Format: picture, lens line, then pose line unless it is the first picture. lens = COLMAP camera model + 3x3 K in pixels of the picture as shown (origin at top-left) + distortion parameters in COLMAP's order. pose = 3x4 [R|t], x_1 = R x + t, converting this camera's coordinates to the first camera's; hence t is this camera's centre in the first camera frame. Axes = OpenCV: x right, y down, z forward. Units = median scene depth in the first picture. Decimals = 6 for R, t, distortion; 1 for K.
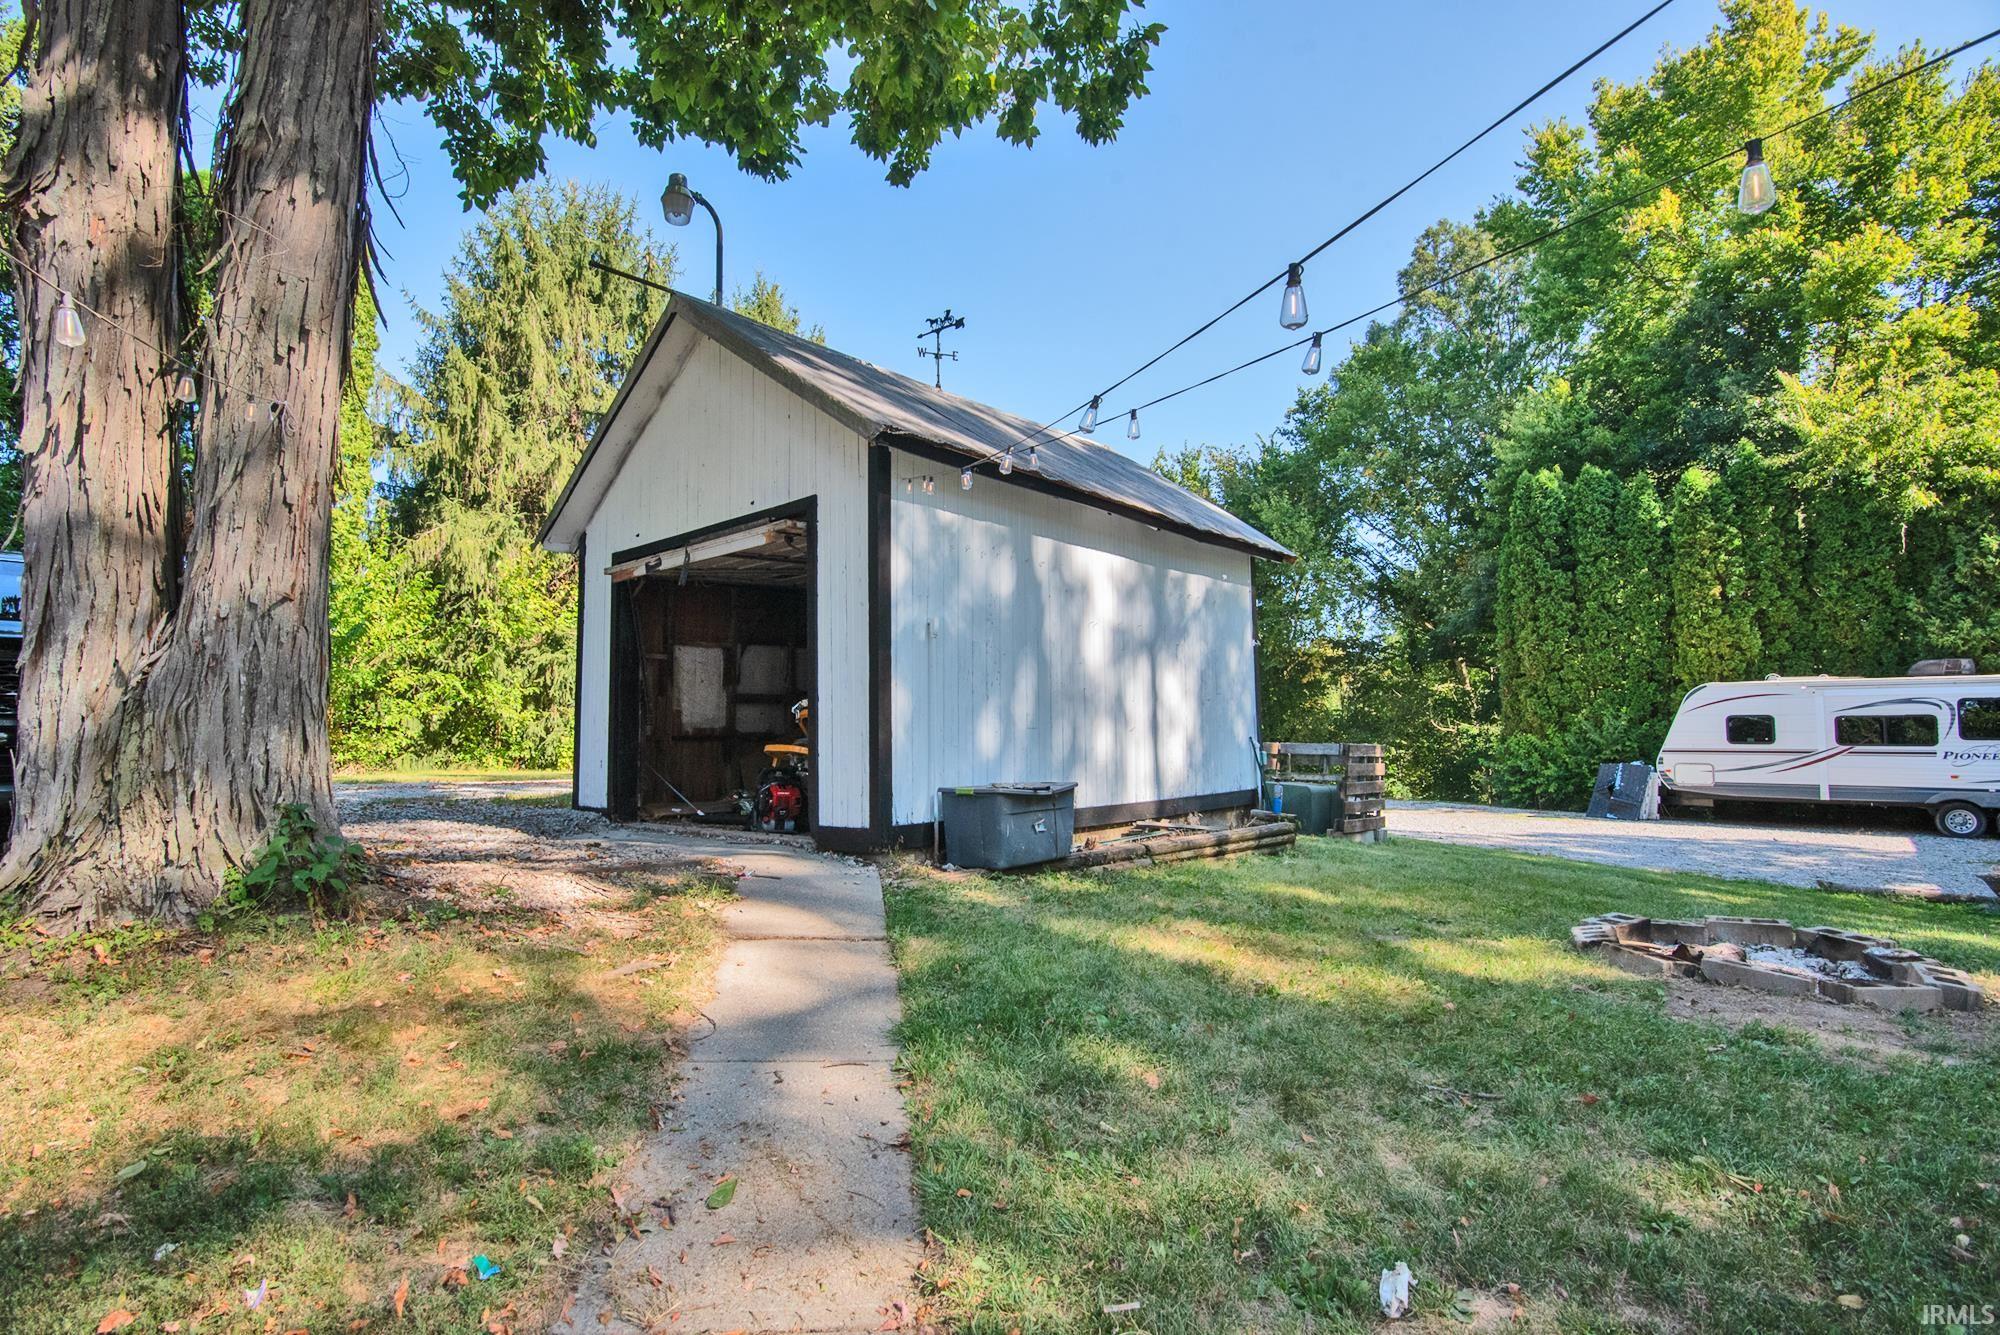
lens RADIAL K [[1009.7, 0, 998.1], [0, 1009.7, 659.1], [0, 0, 1]] dist [-0.020912, 0.000778]
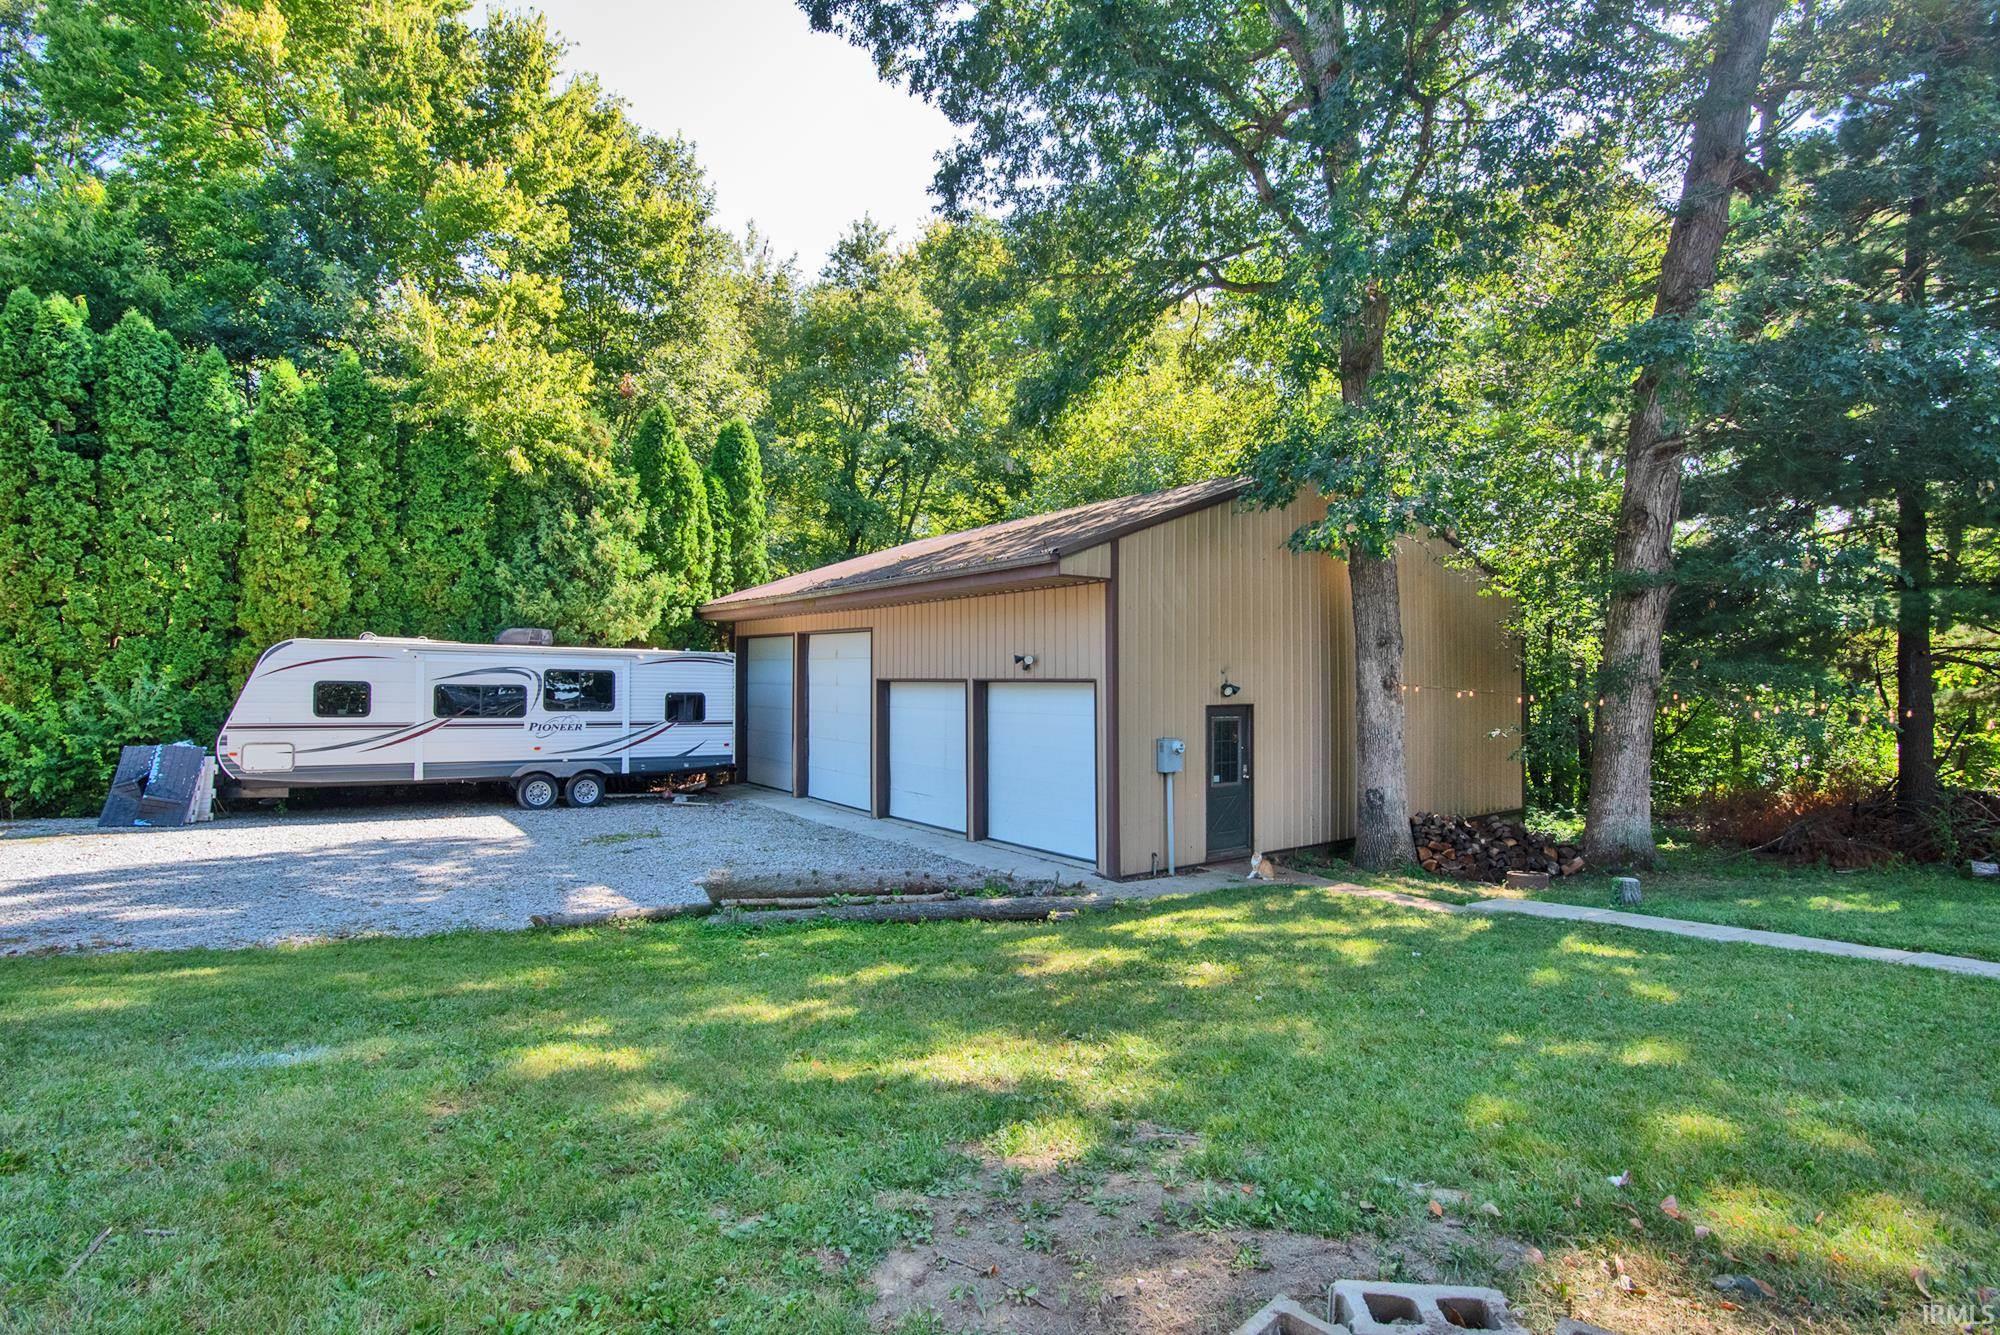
lens RADIAL K [[1009.7, 0, 997.5], [0, 1009.7, 666.5], [0, 0, 1]] dist [-0.020912, 0.000778]
pose [[0.240042, 0.030123, 0.970295, 0.085356], [-0.080807, 0.996670, -0.010950, 0.009563], [-0.967393, -0.075778, 0.241677, 0.267965]]
